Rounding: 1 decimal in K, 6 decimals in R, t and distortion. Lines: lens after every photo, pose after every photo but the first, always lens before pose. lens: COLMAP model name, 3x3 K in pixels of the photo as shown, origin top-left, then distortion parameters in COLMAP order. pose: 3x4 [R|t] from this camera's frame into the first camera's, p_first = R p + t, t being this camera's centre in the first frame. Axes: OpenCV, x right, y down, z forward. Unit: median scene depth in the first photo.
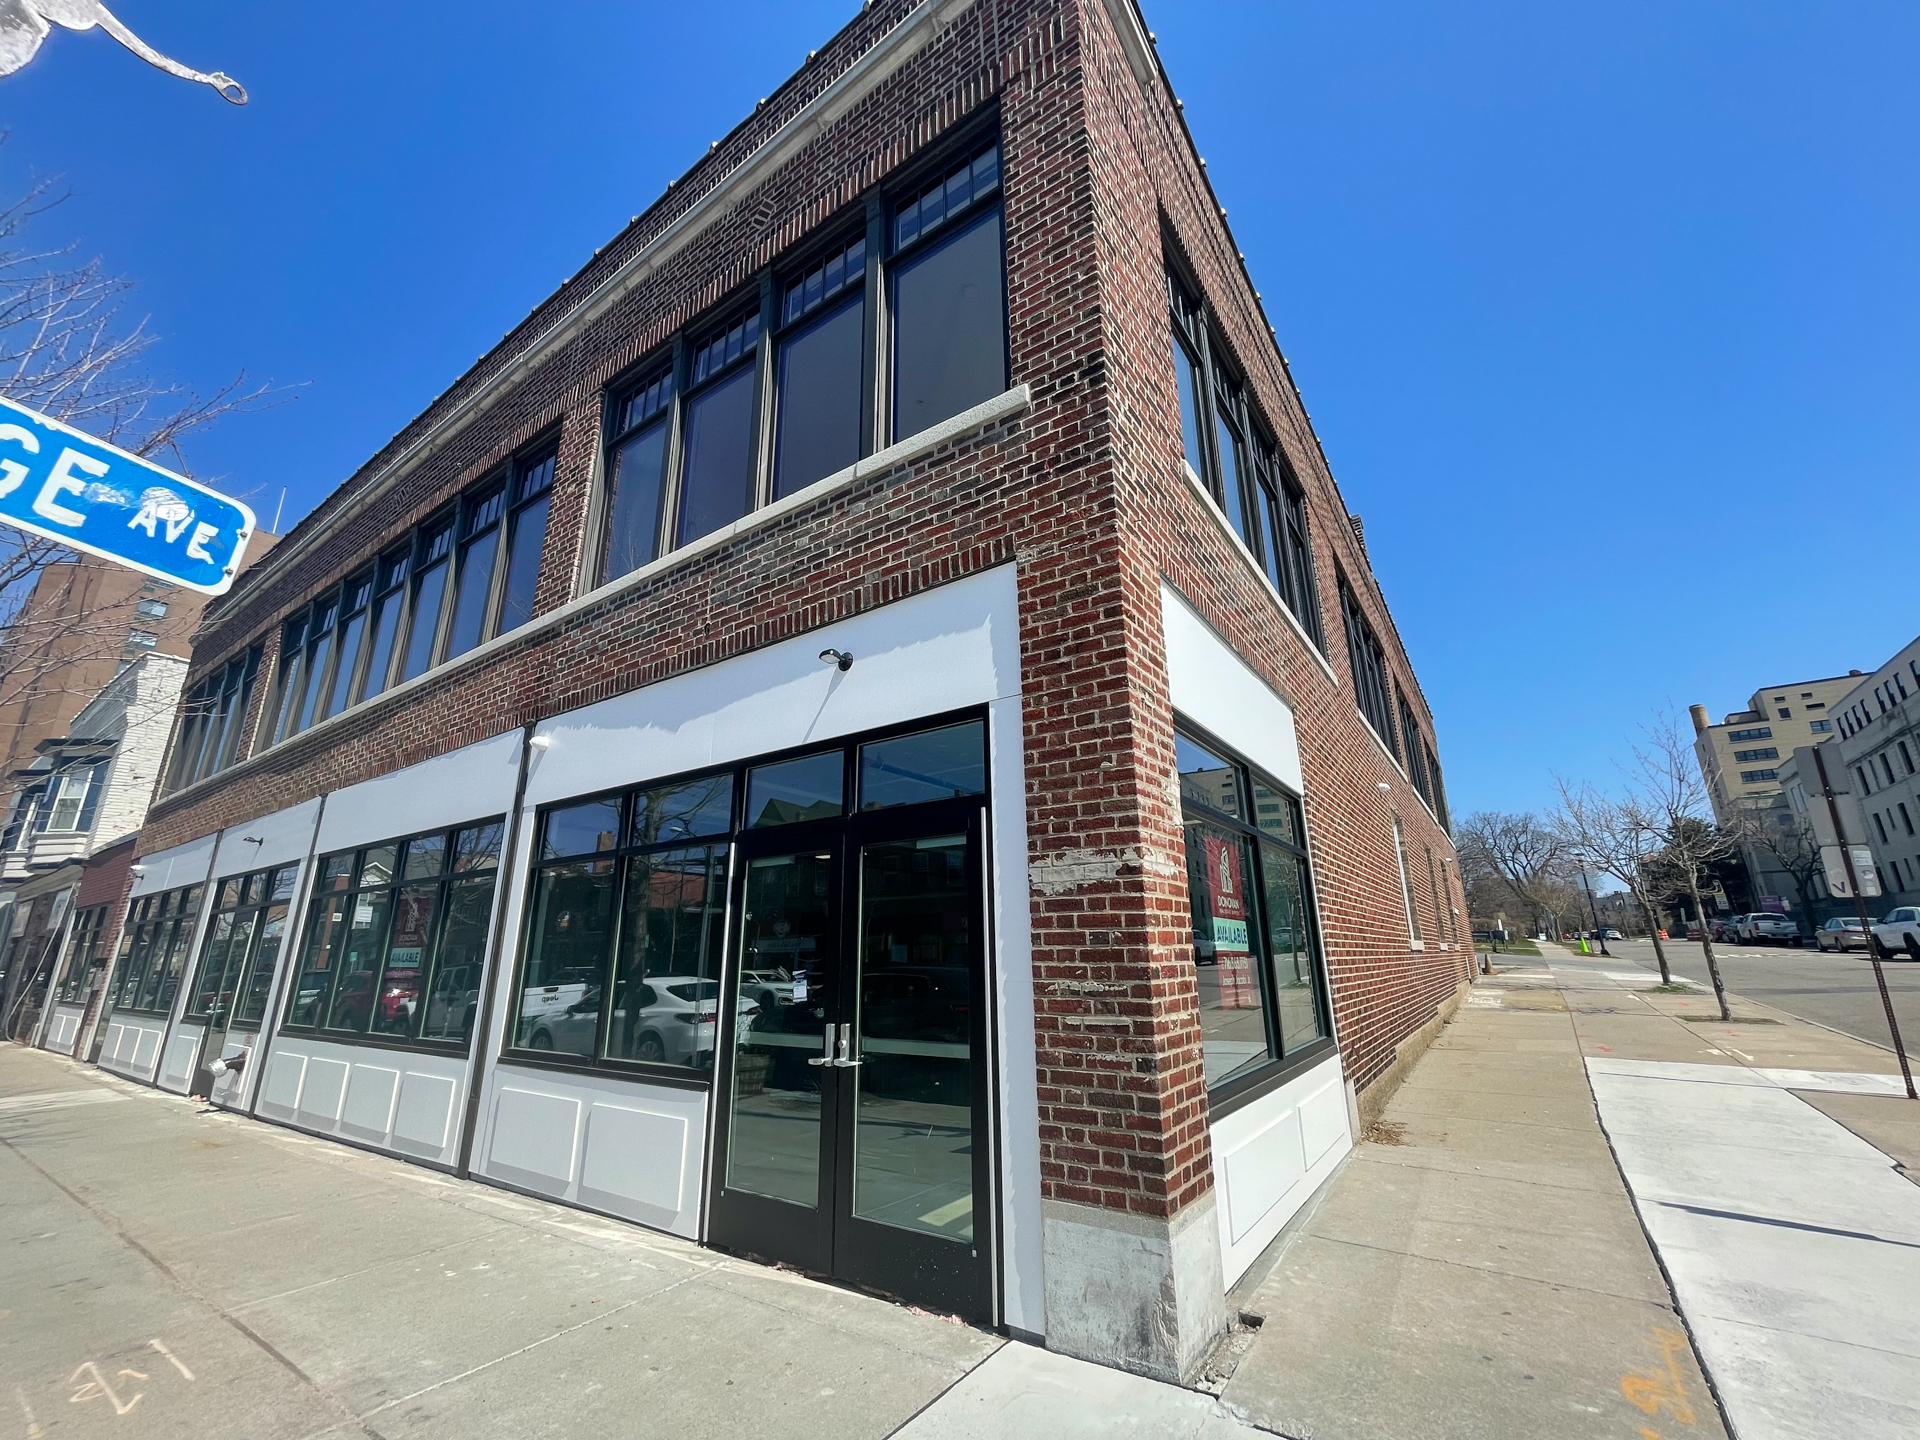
lens RADIAL K [[765.7, 0, 957.7], [0, 765.7, 728.2], [0, 0, 1]] dist [-0.001633, 0.000577]
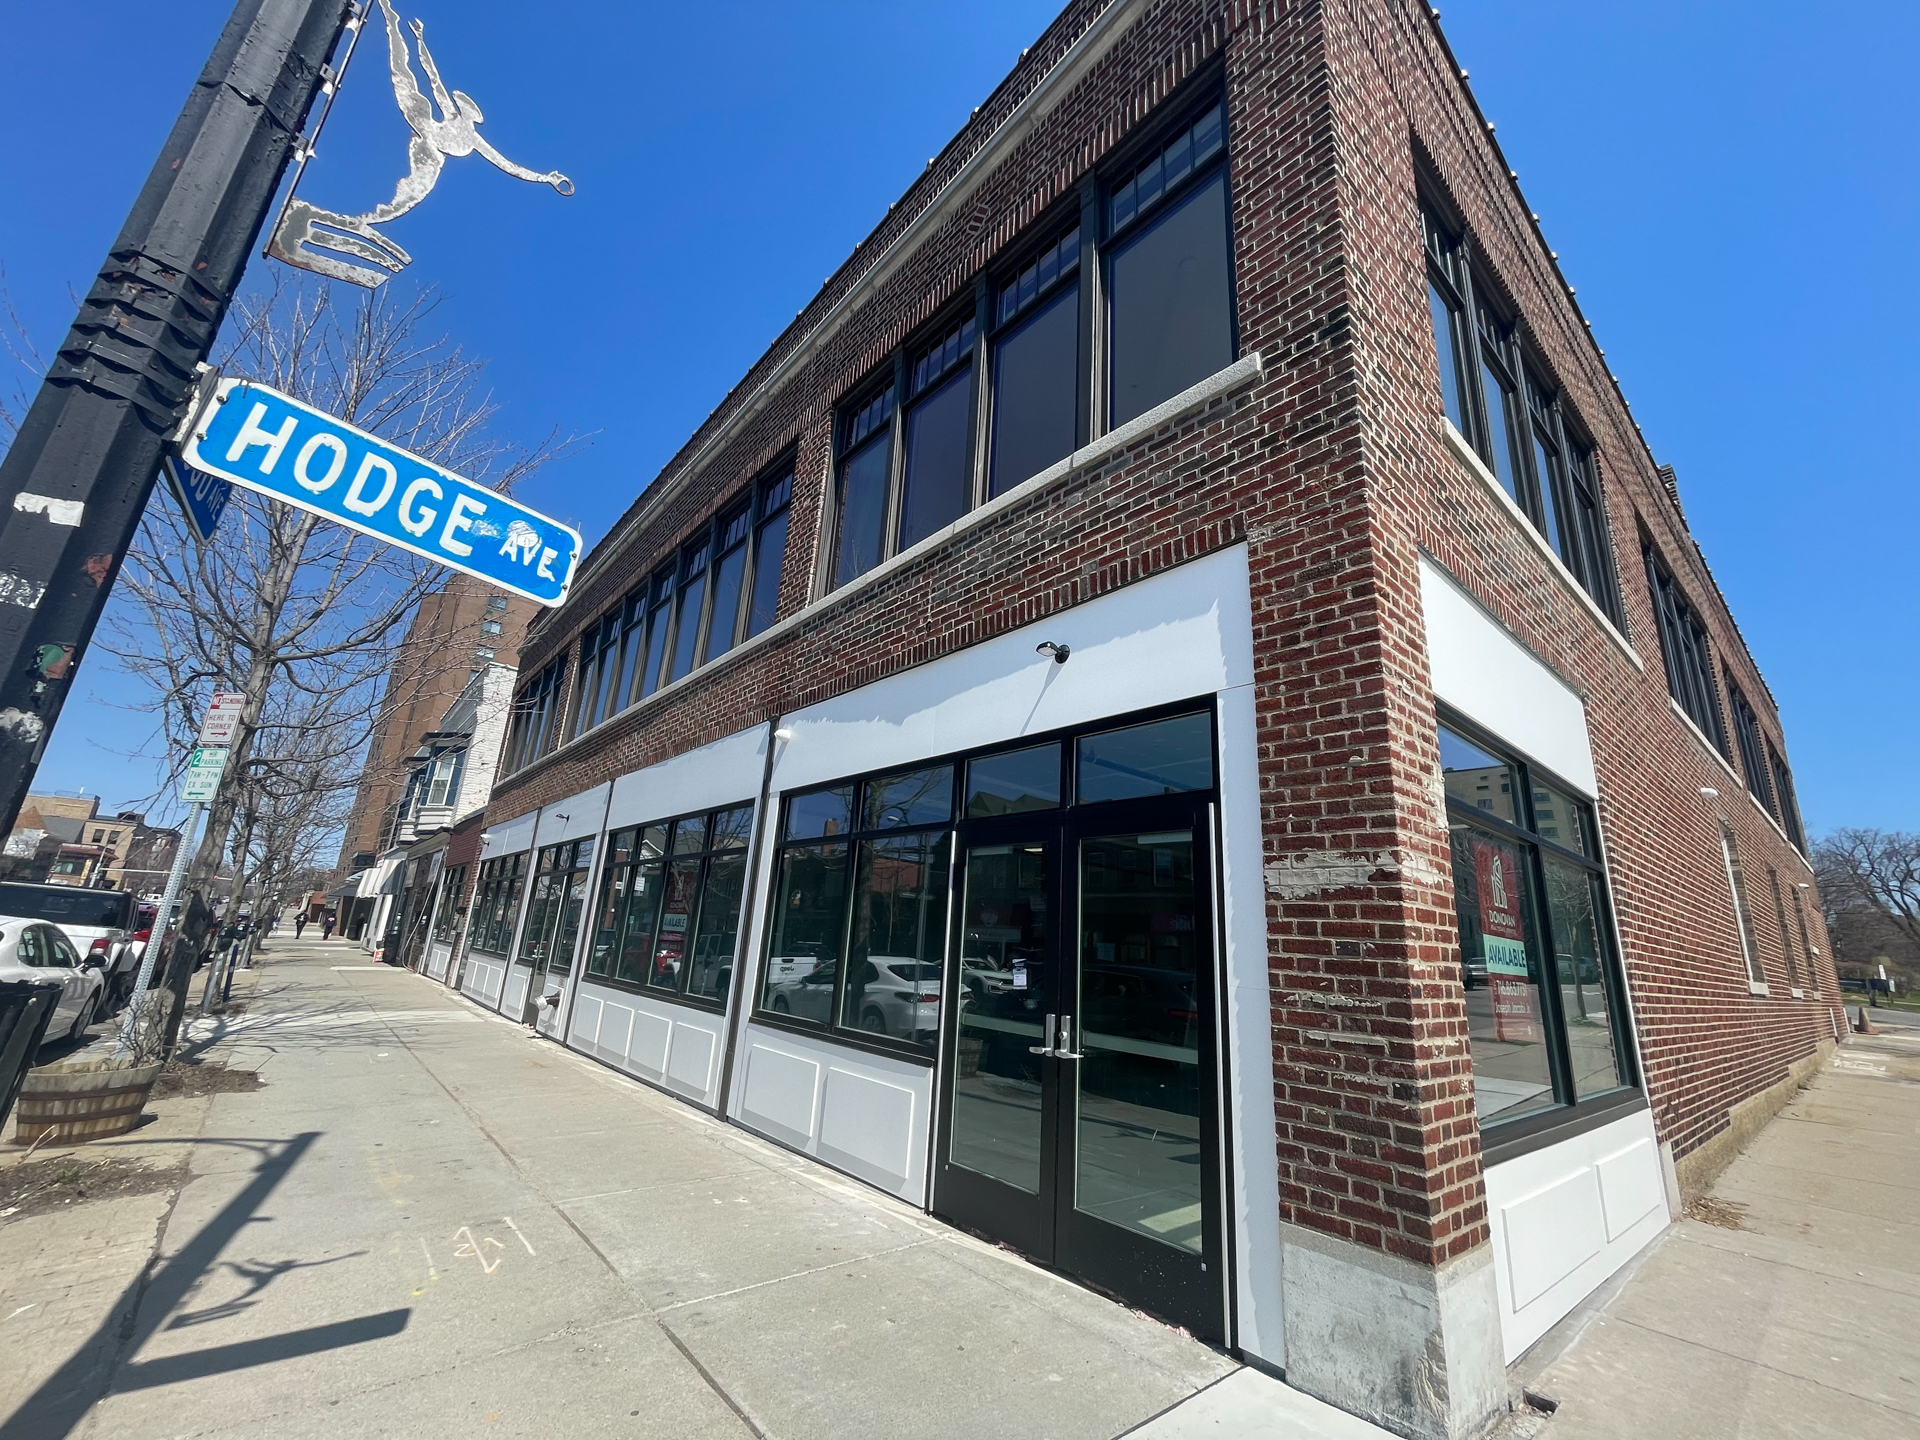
lens RADIAL K [[767.6, 0, 960.7], [0, 767.6, 728.9], [0, 0, 1]] dist [-0.011378, 0.008043]
pose [[0.966684, -0.000107, -0.255974, -0.018005], [0.001850, 0.999977, 0.006569, 0.003447], [0.255968, -0.006823, 0.966661, 0.000366]]
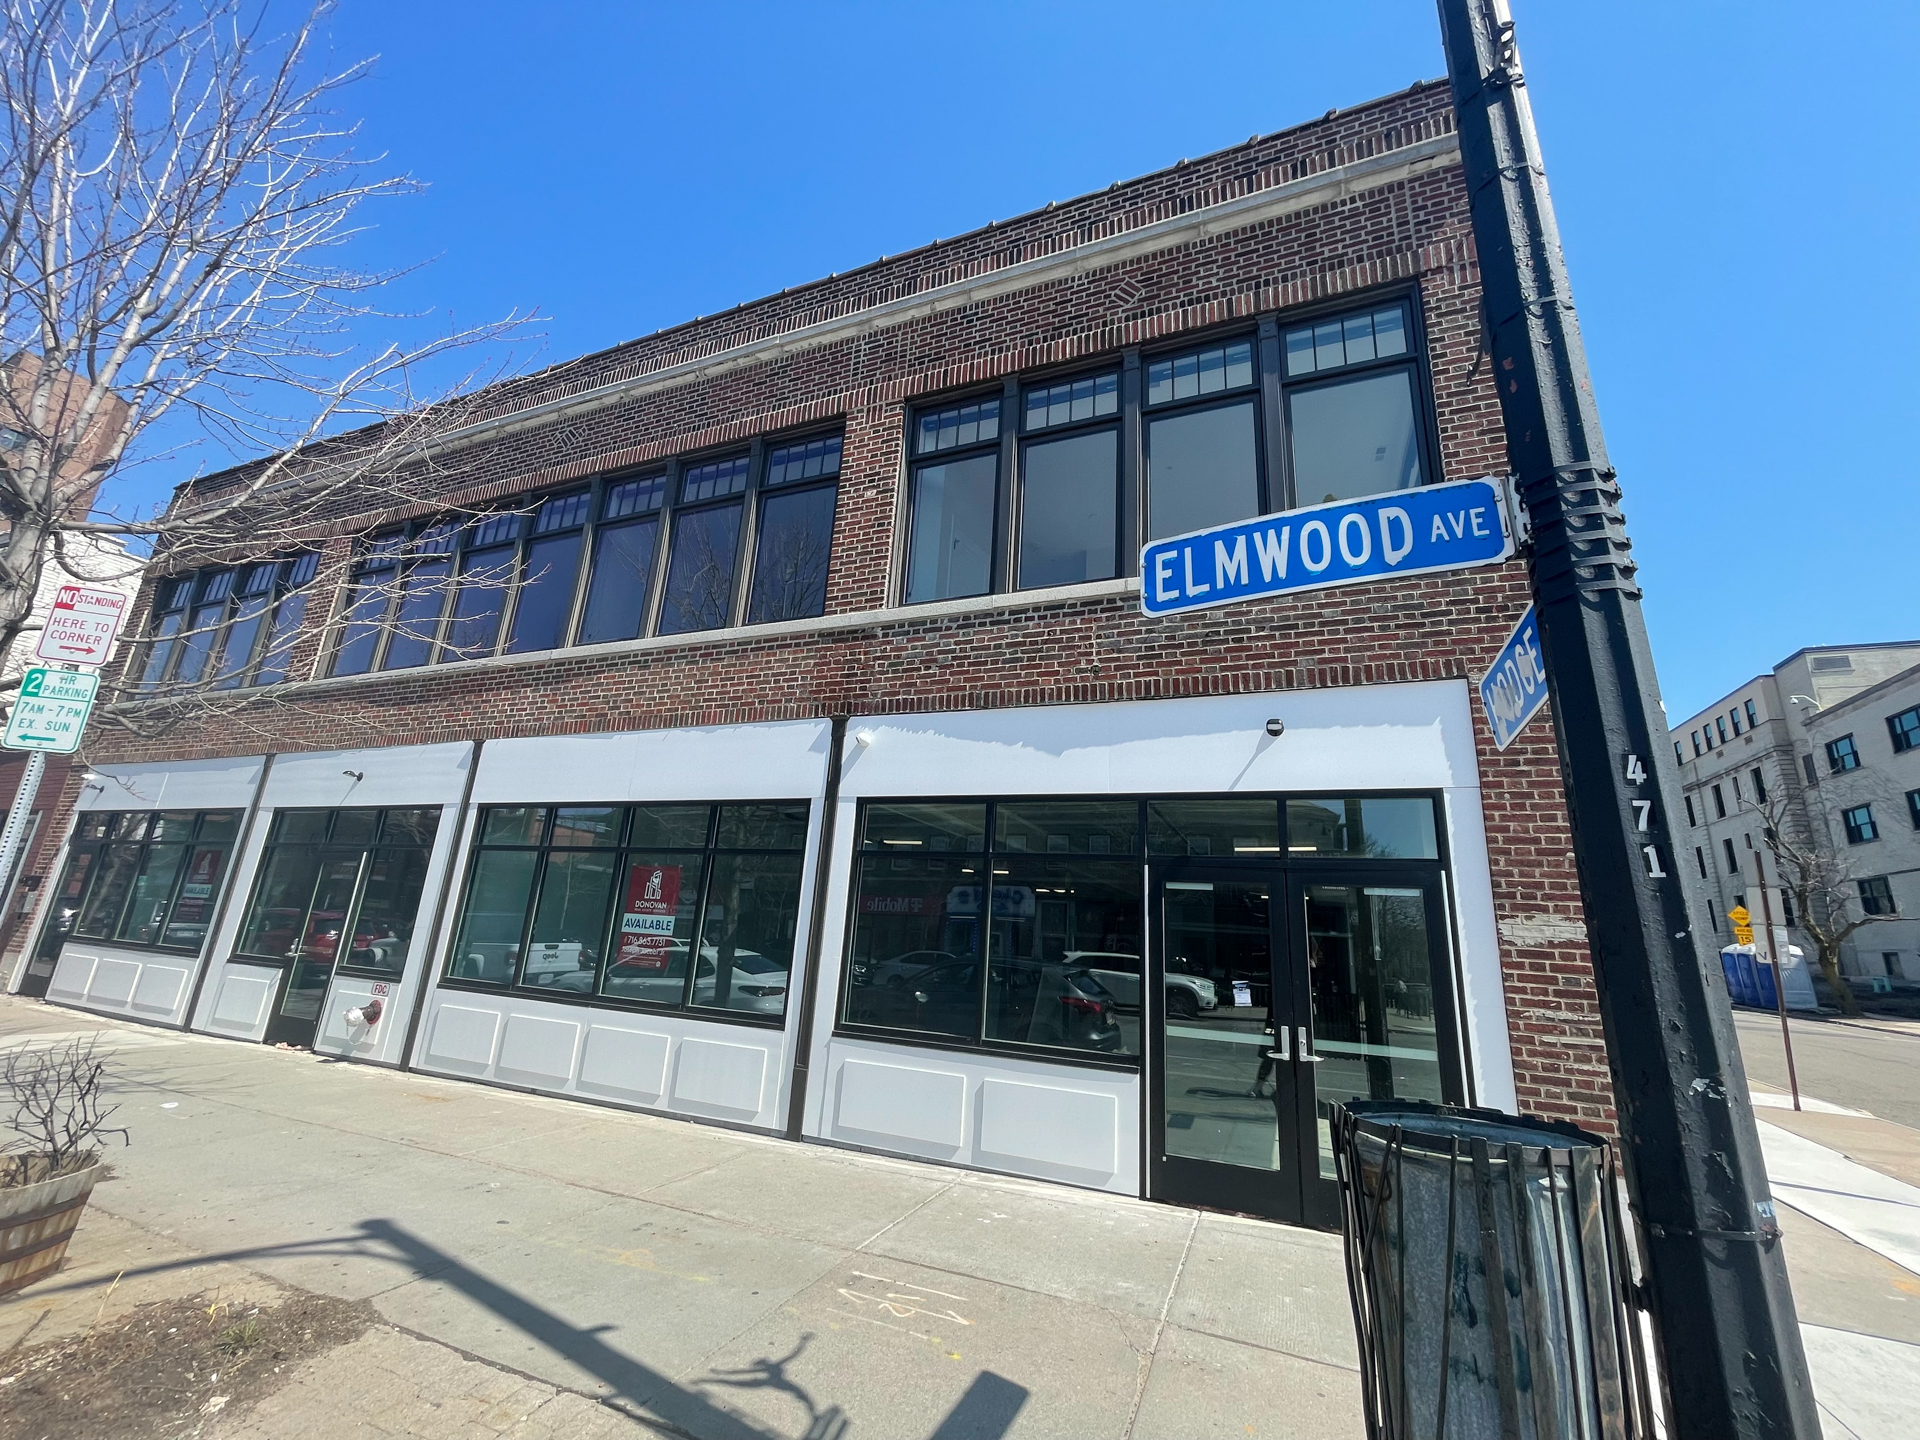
lens RADIAL K [[767.6, 0, 960.7], [0, 767.6, 728.9], [0, 0, 1]] dist [-0.011378, 0.008043]
pose [[0.974308, 0.125741, 0.186851, -0.777586], [-0.130437, 0.991371, 0.013005, -0.033906], [-0.183603, -0.037043, 0.982302, -0.089078]]
